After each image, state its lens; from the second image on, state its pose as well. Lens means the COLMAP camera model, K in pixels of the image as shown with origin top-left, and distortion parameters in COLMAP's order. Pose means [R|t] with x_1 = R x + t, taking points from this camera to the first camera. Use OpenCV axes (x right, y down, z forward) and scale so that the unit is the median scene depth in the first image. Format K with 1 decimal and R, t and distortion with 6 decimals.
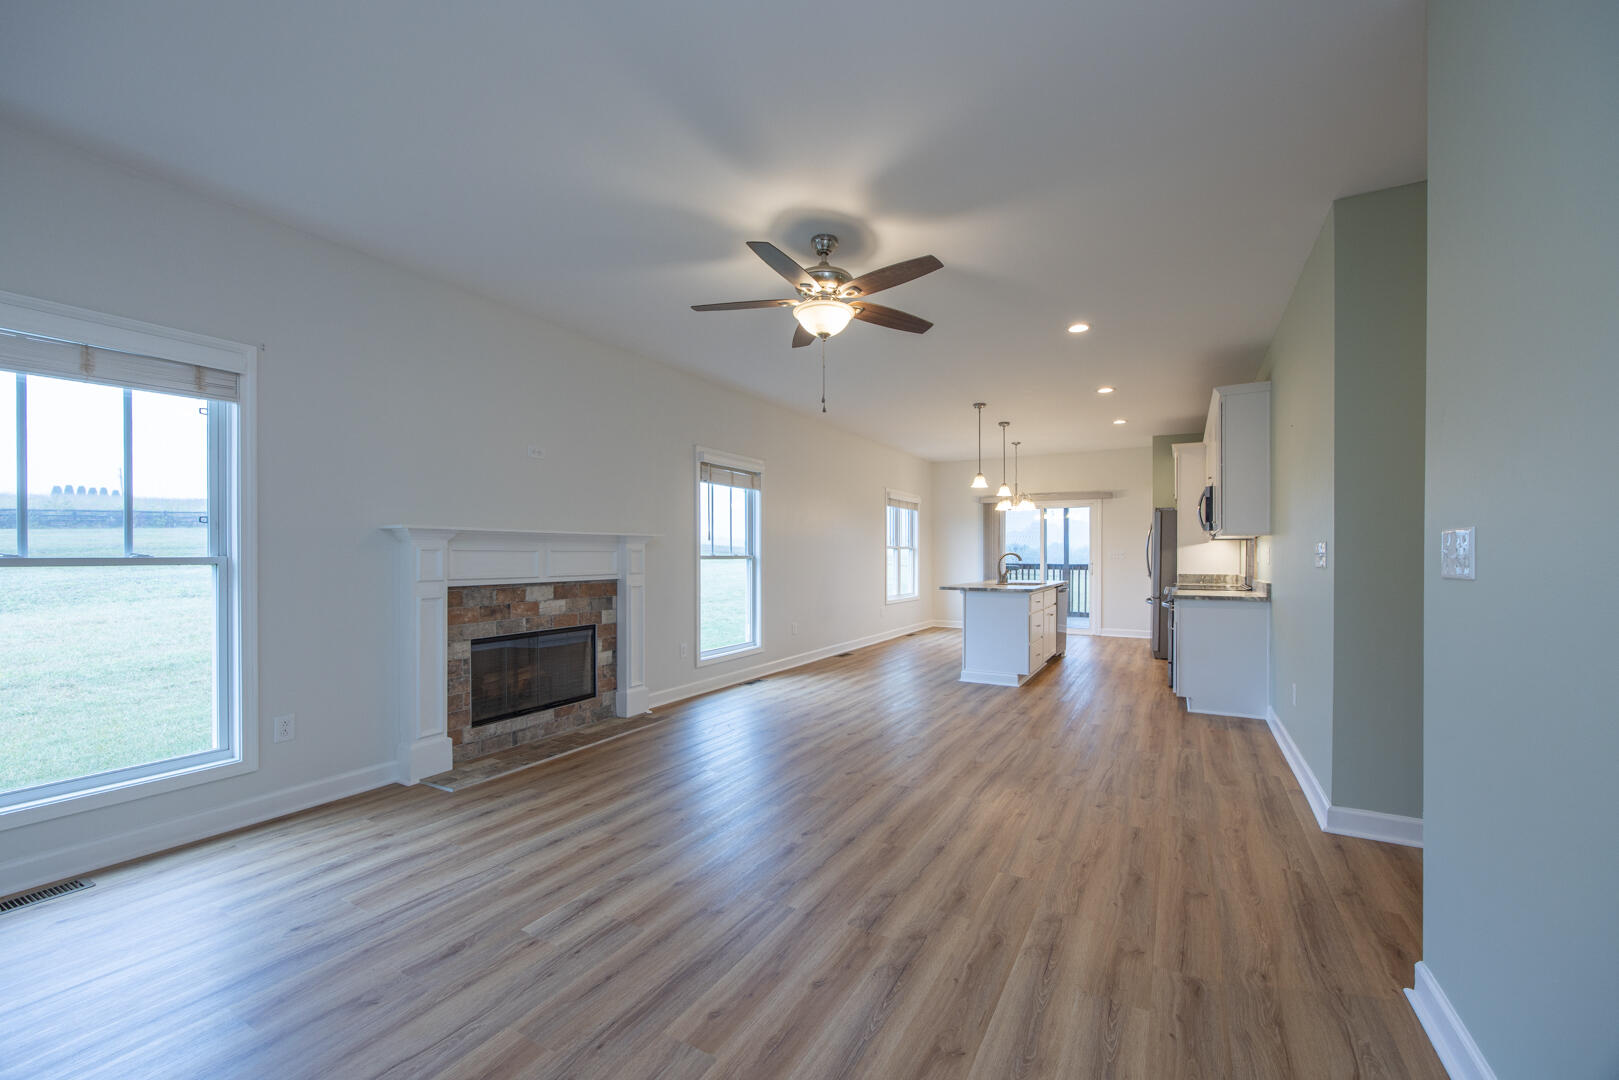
lens RADIAL K [[632.1, 0, 841.7], [0, 632.1, 549.3], [0, 0, 1]] dist [-0.001091, -0.000070]
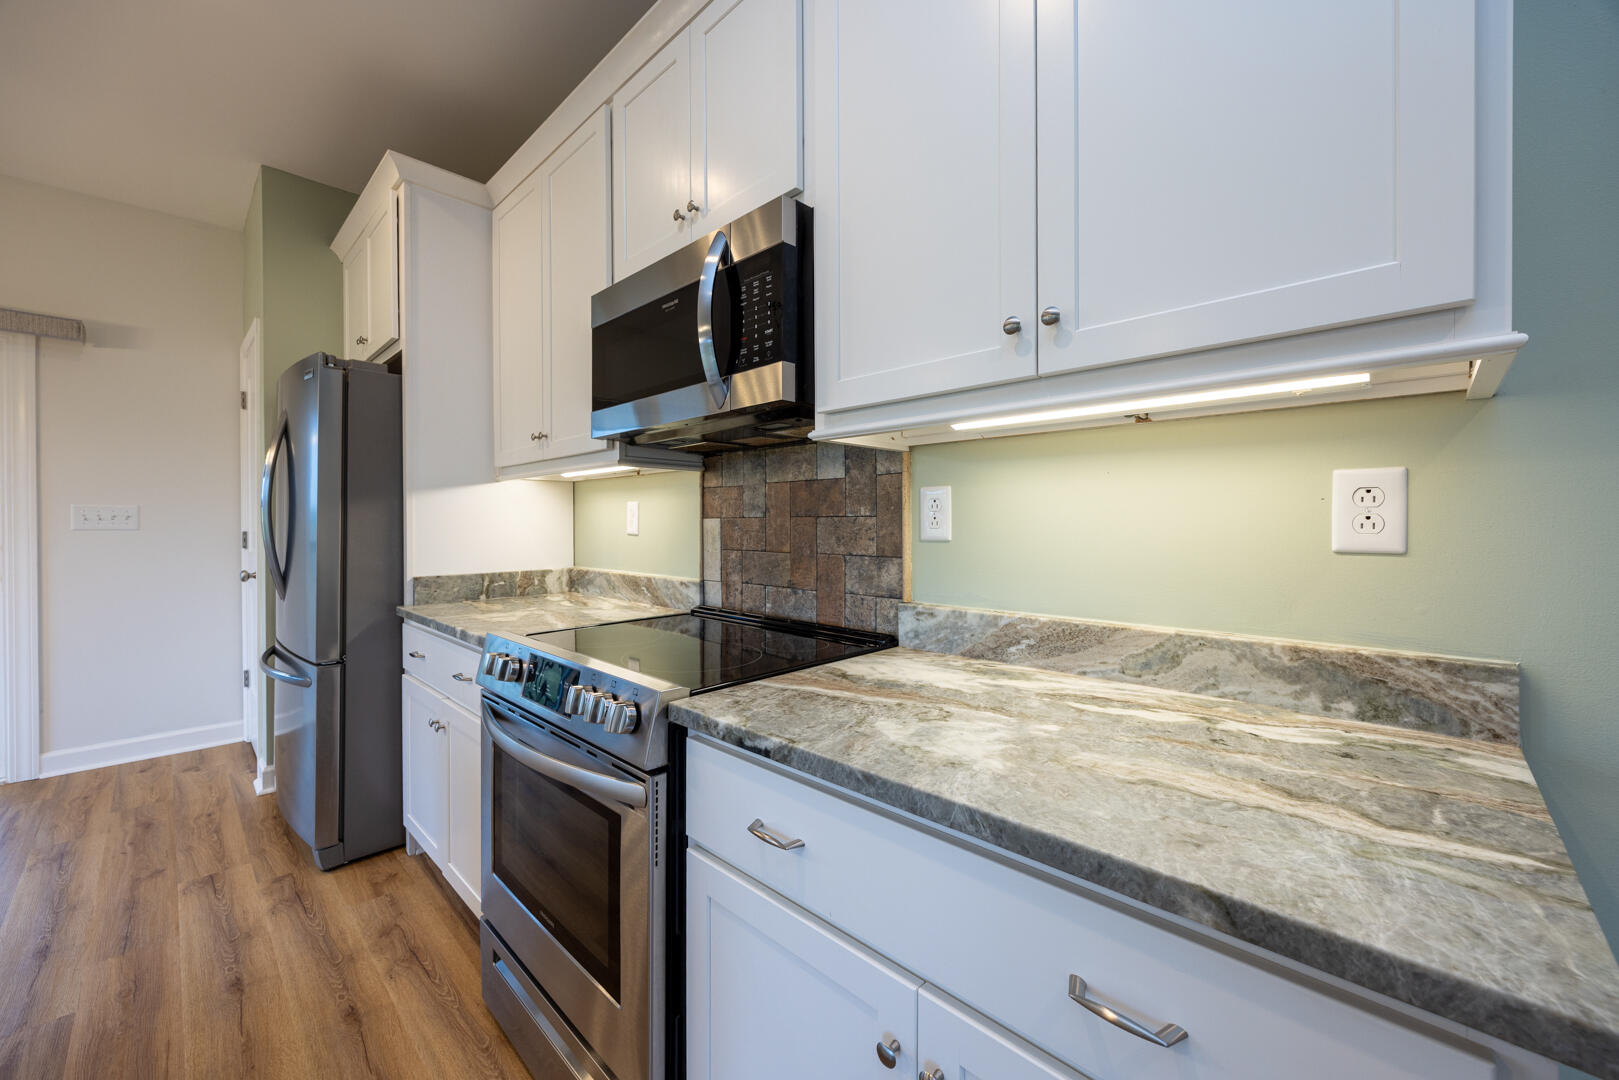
lens RADIAL K [[632.3, 0, 807.7], [0, 632.3, 513.1], [0, 0, 1]] dist [0.001732, 0.000228]
pose [[0.275041, 0.003412, 0.961427, 0.502963], [-0.000849, 0.999994, -0.003306, 0.014164], [-0.961432, 0.000093, 0.275042, 1.267601]]
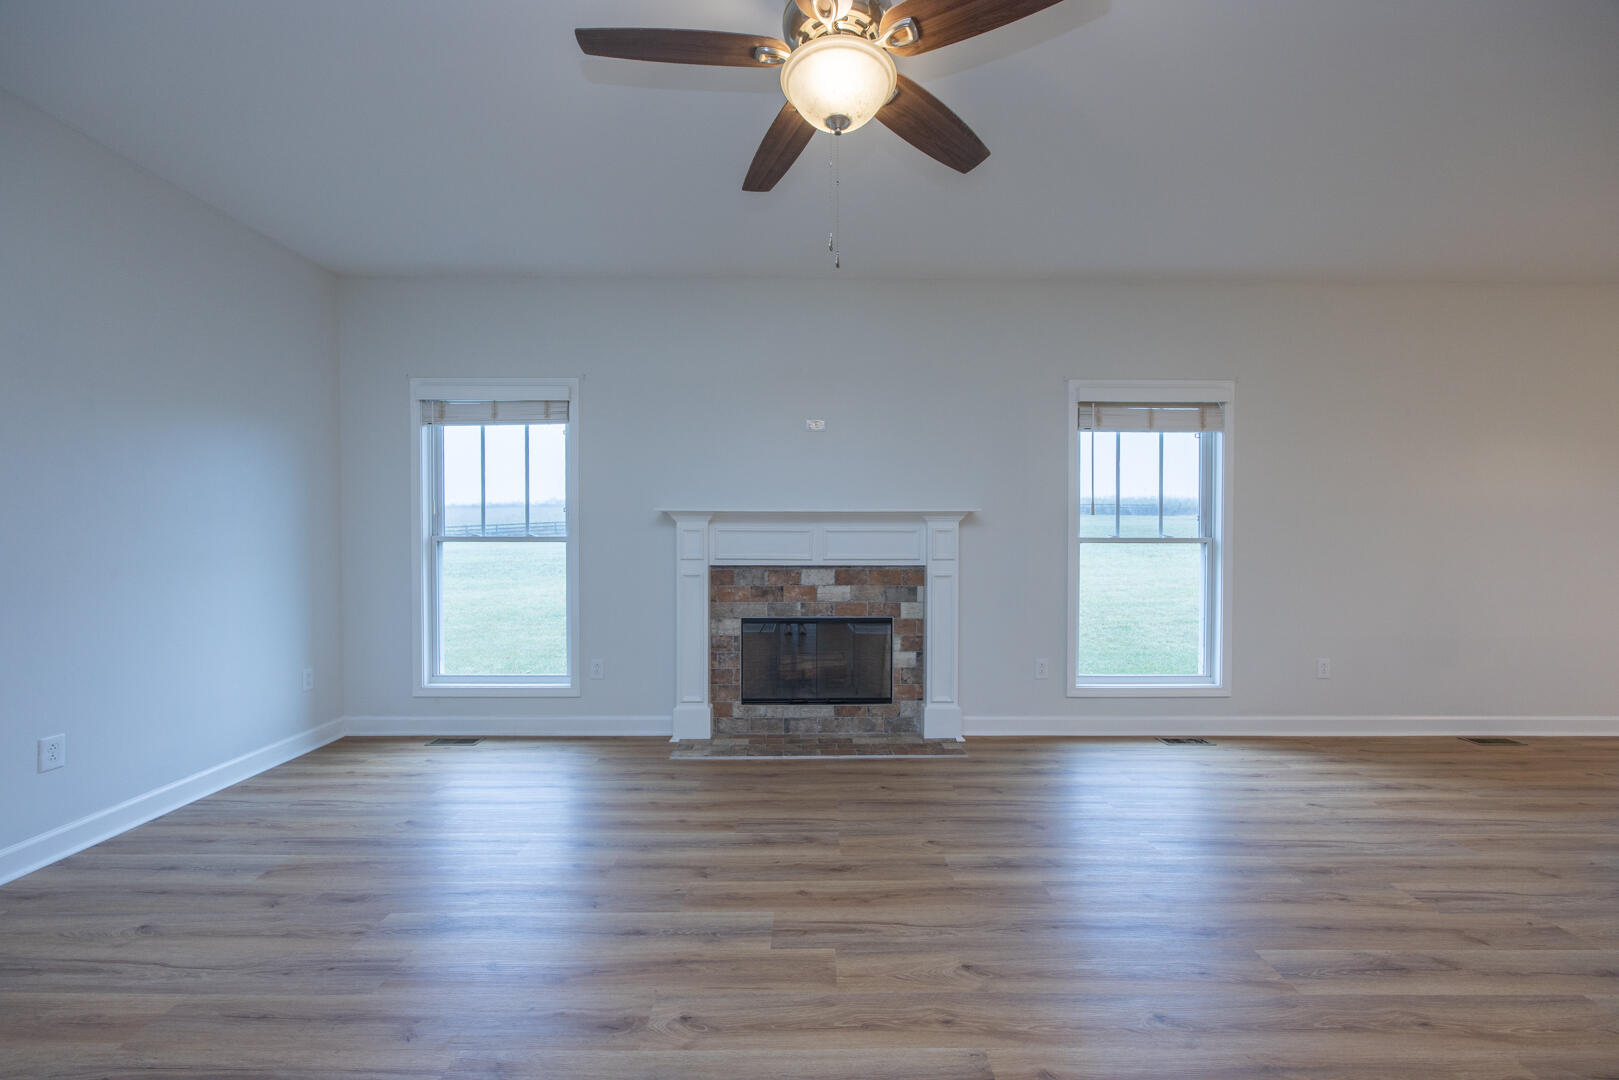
lens RADIAL K [[631.2, 0, 811.8], [0, 631.2, 541.3], [0, 0, 1]] dist [-0.001763, 0.000177]
pose [[0.479527, 0.006872, -0.877500, 0.326102], [0.004867, 0.999933, 0.010490, 0.007434], [0.877514, -0.009301, 0.479461, 0.545177]]
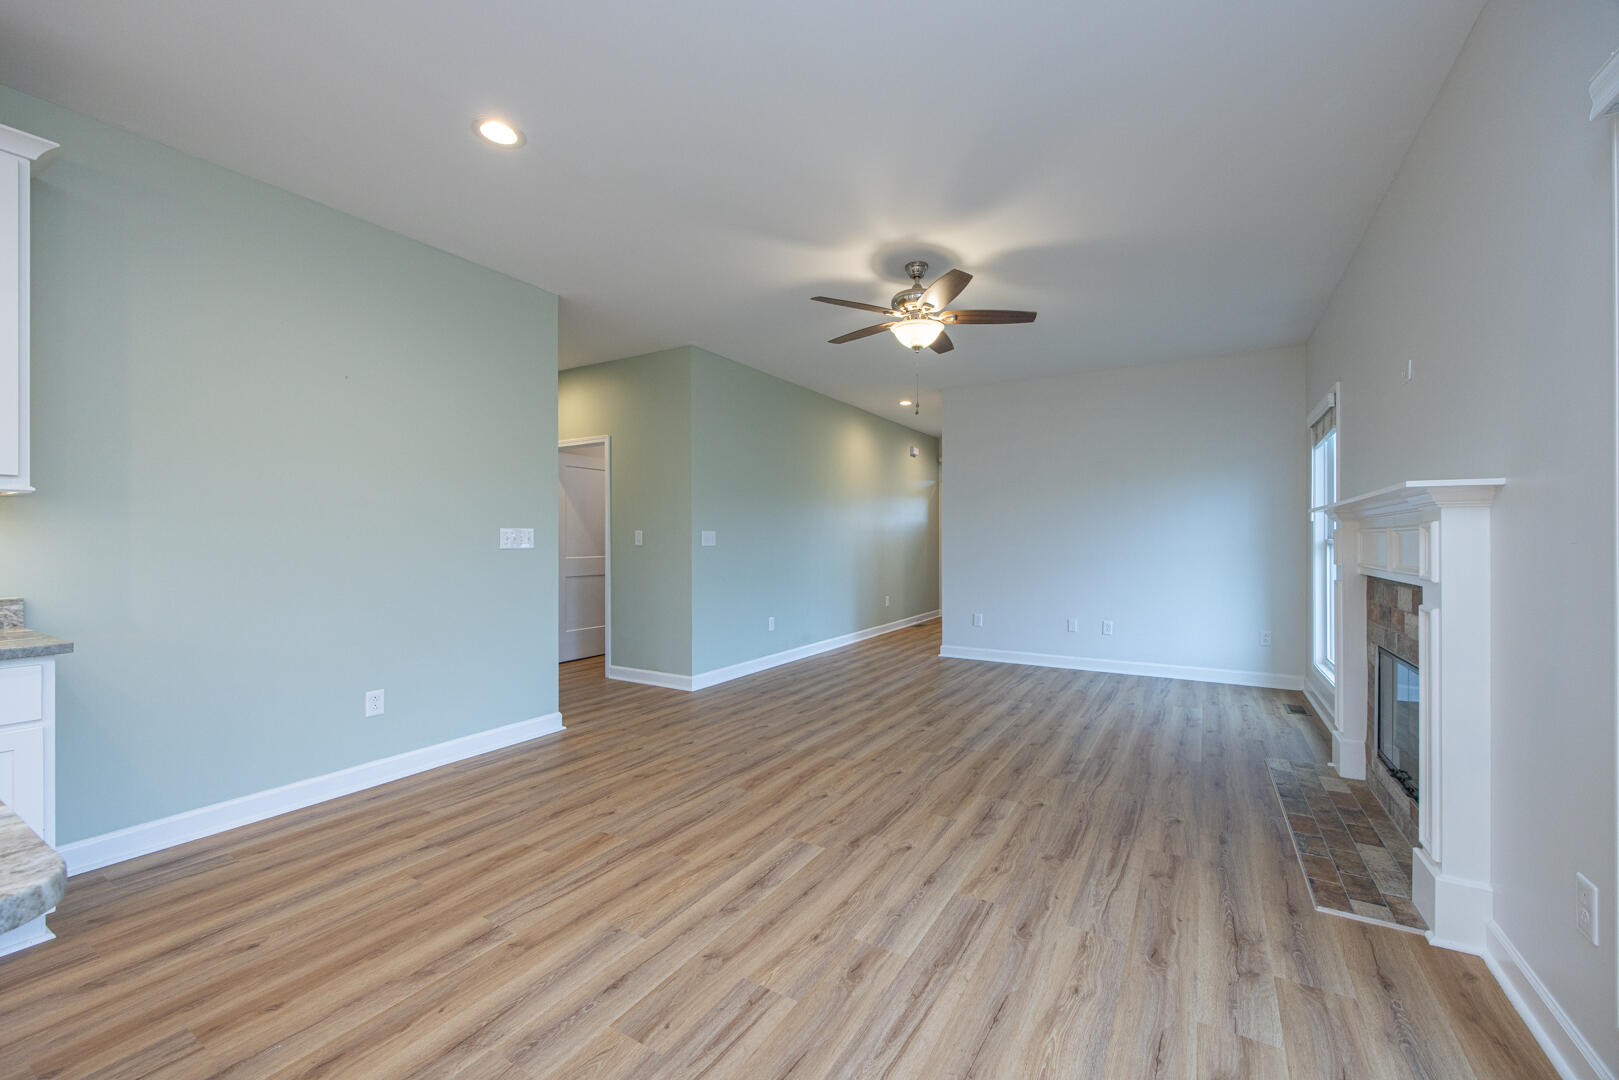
lens RADIAL K [[632.1, 0, 841.7], [0, 632.1, 549.3], [0, 0, 1]] dist [-0.001091, -0.000070]
pose [[-0.999621, -0.000696, 0.027519, 0.058262], [-0.000531, 0.999982, 0.005997, 0.016312], [-0.027523, 0.005980, -0.999603, 1.614397]]
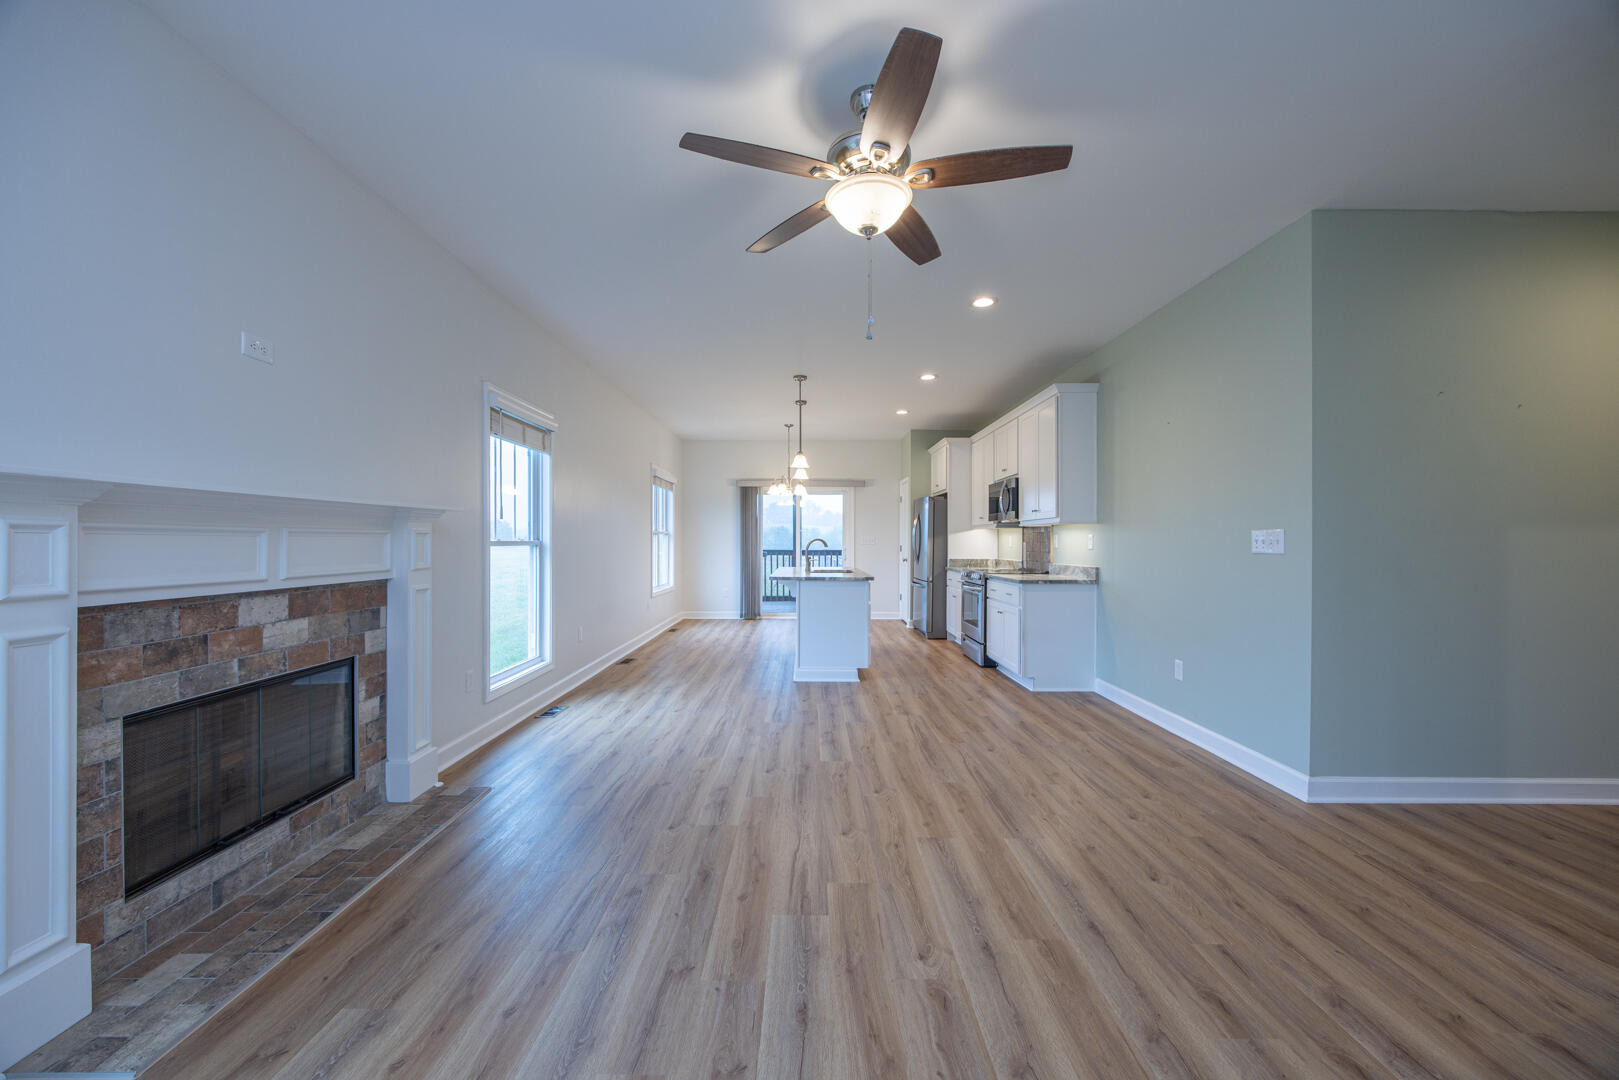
lens RADIAL K [[622.0, 0, 799.7], [0, 622.0, 536.2], [0, 0, 1]] dist [-0.000176, -0.000202]
pose [[0.886691, 0.005454, 0.462330, -0.314986], [-0.006137, 0.999981, -0.000026, 0.003672], [-0.462321, -0.002814, 0.886708, 0.313432]]
